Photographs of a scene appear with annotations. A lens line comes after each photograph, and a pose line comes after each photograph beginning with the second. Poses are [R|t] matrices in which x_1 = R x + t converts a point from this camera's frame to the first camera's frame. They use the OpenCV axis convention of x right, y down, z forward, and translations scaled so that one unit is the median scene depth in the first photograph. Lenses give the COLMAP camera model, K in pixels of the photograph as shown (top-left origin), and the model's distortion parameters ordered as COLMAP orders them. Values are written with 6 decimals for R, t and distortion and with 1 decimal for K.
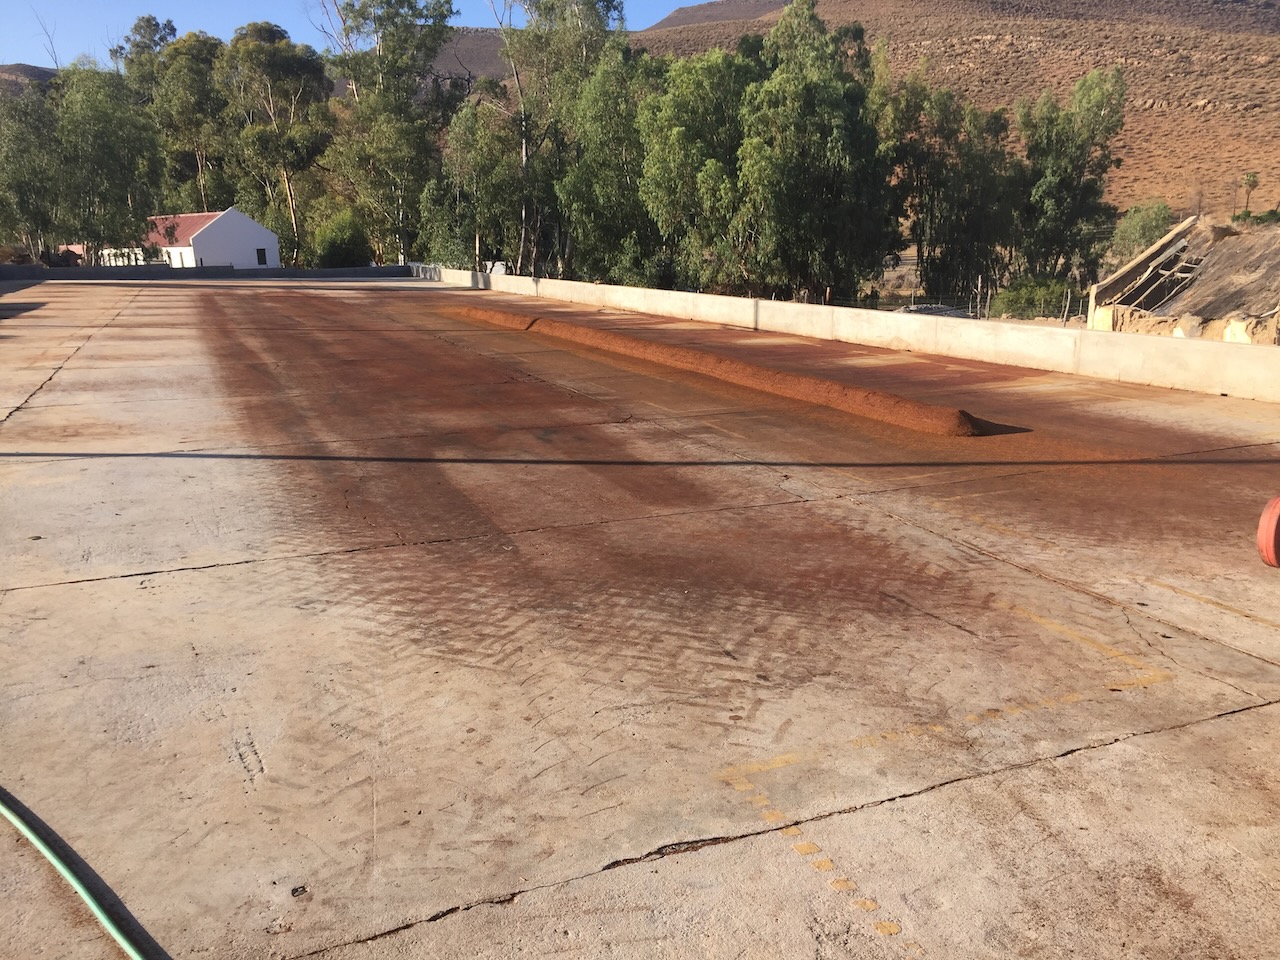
lens RADIAL K [[1050.3, 0, 638.3], [0, 1050.3, 470.5], [0, 0, 1]] dist [0.073155, -0.101694]
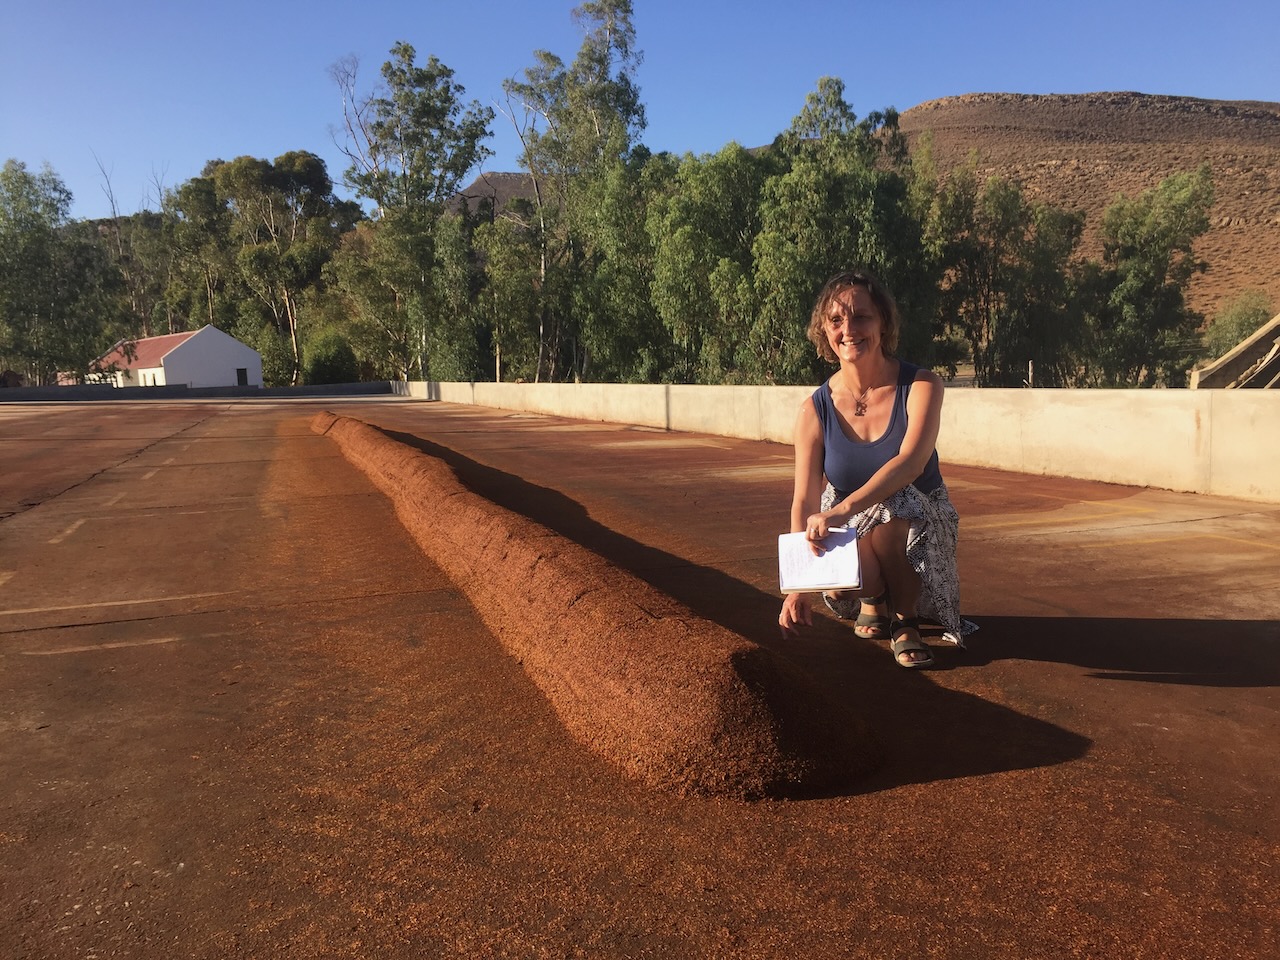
lens RADIAL K [[1050.3, 0, 638.3], [0, 1050.3, 470.5], [0, 0, 1]] dist [0.073155, -0.101694]
pose [[0.997487, -0.010724, -0.070039, 0.043290], [0.002273, 0.992815, -0.119636, -0.009914], [0.070819, 0.119176, 0.990344, 0.112297]]
